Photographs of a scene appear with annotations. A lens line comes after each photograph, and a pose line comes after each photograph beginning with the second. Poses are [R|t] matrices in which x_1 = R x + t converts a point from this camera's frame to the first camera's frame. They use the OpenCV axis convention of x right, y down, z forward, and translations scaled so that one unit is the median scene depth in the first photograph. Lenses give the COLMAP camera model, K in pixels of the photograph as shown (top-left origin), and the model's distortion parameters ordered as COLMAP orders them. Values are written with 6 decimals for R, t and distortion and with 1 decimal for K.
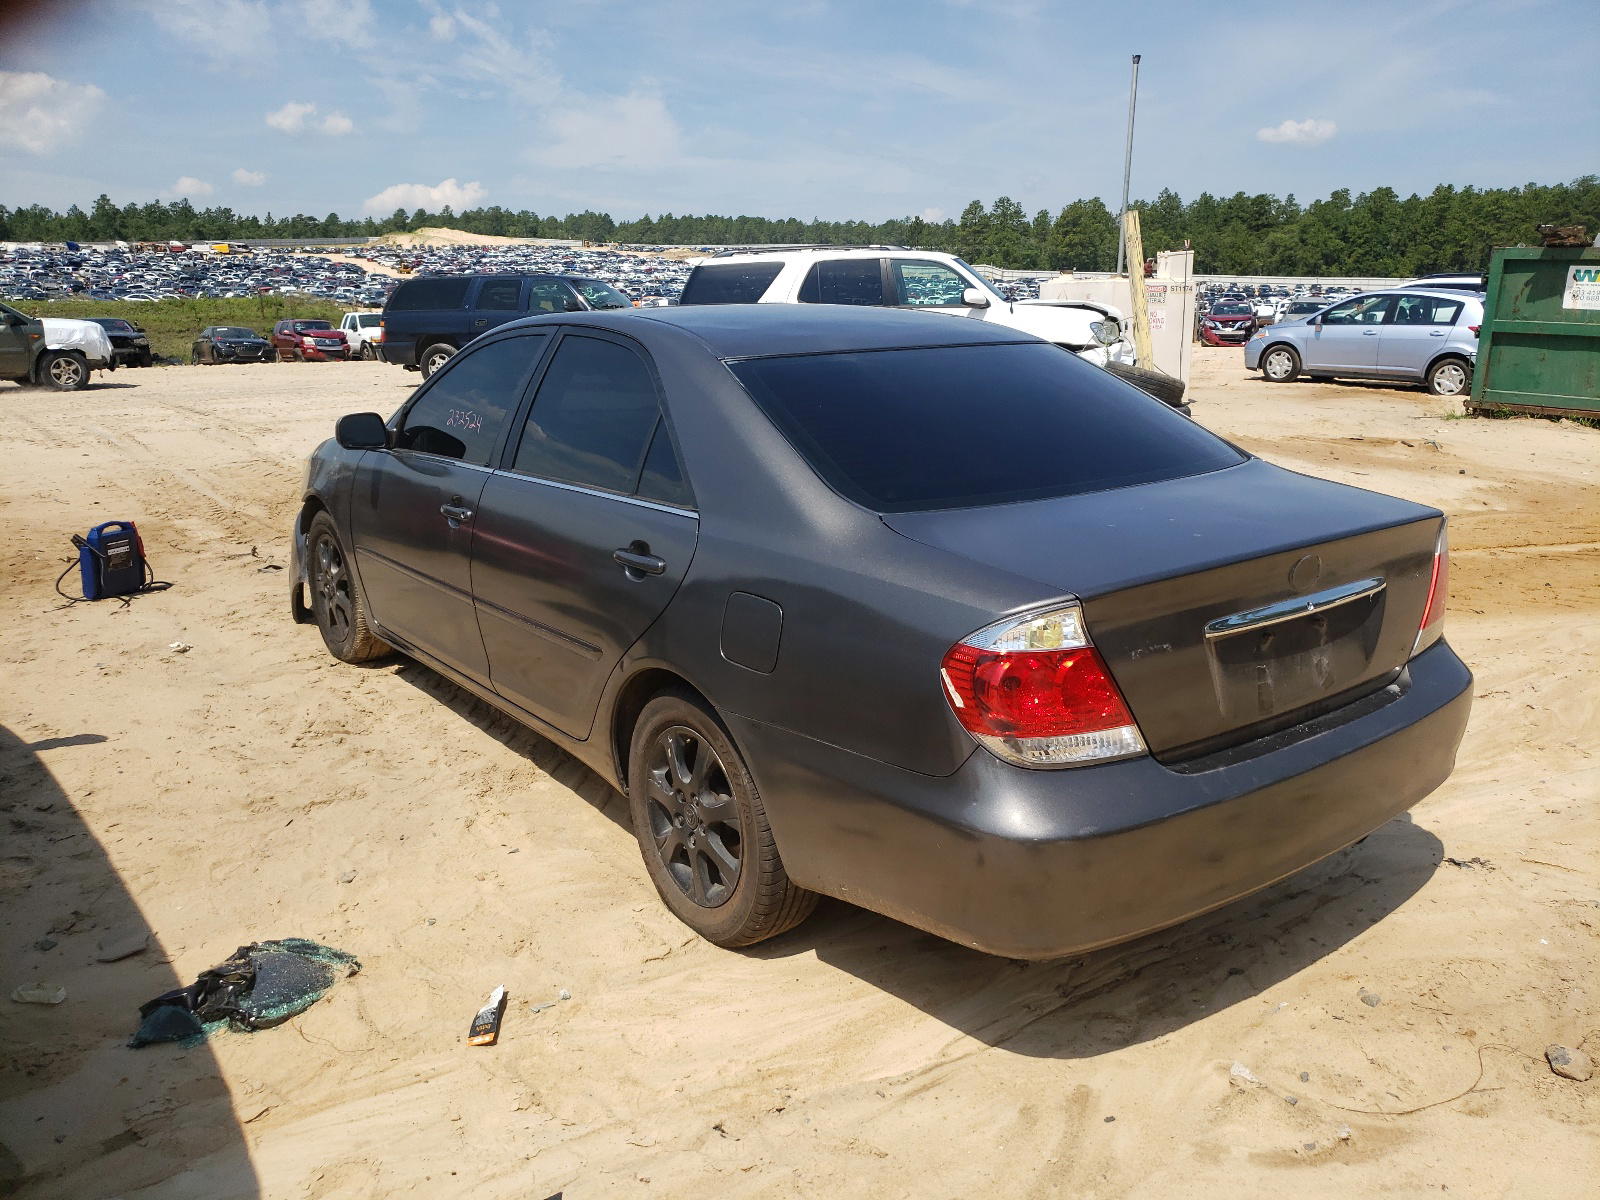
lens RADIAL K [[1201.5, 0, 800.0], [0, 1201.5, 600.0], [0, 0, 1]] dist [0.001492, -0.001880]
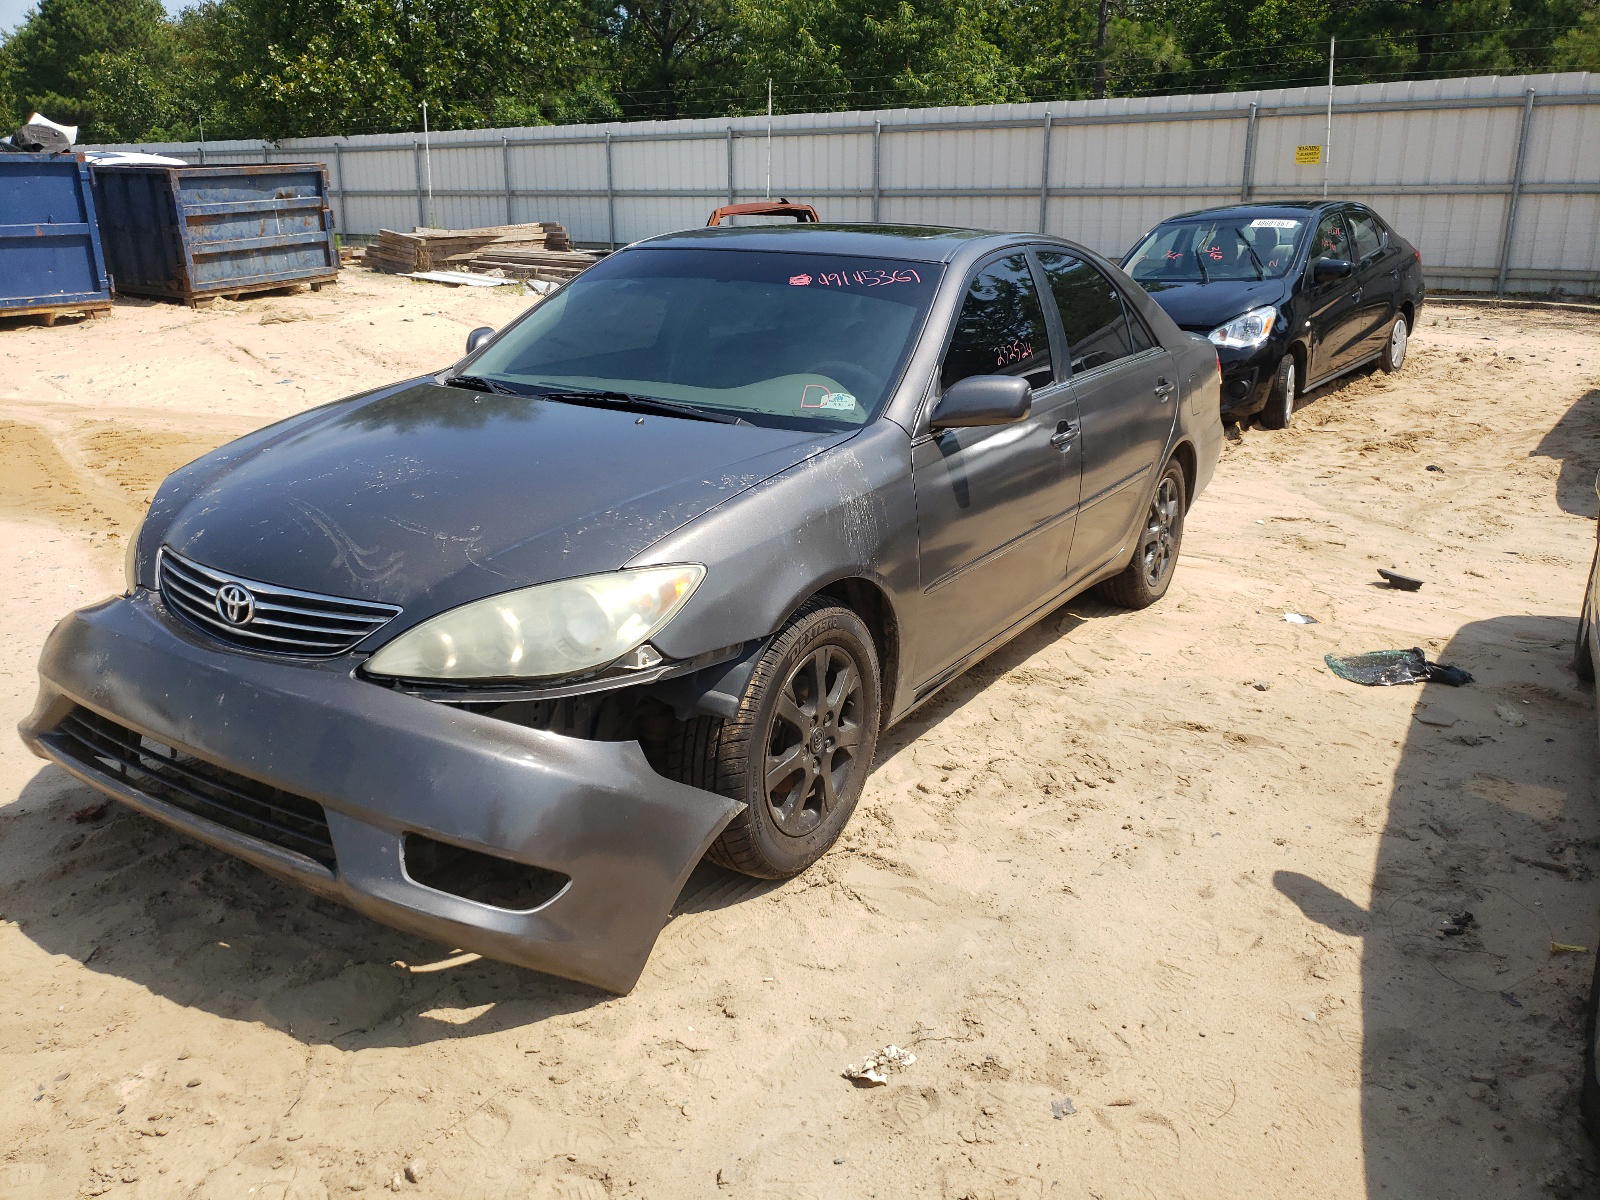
lens RADIAL K [[1201.5, 0, 800.0], [0, 1201.5, 600.0], [0, 0, 1]] dist [0.001492, -0.001880]
pose [[-0.307760, -0.326053, 0.893853, -1.245449], [0.209842, 0.893058, 0.398013, -0.427750], [-0.928036, 0.310060, -0.206428, 1.577906]]
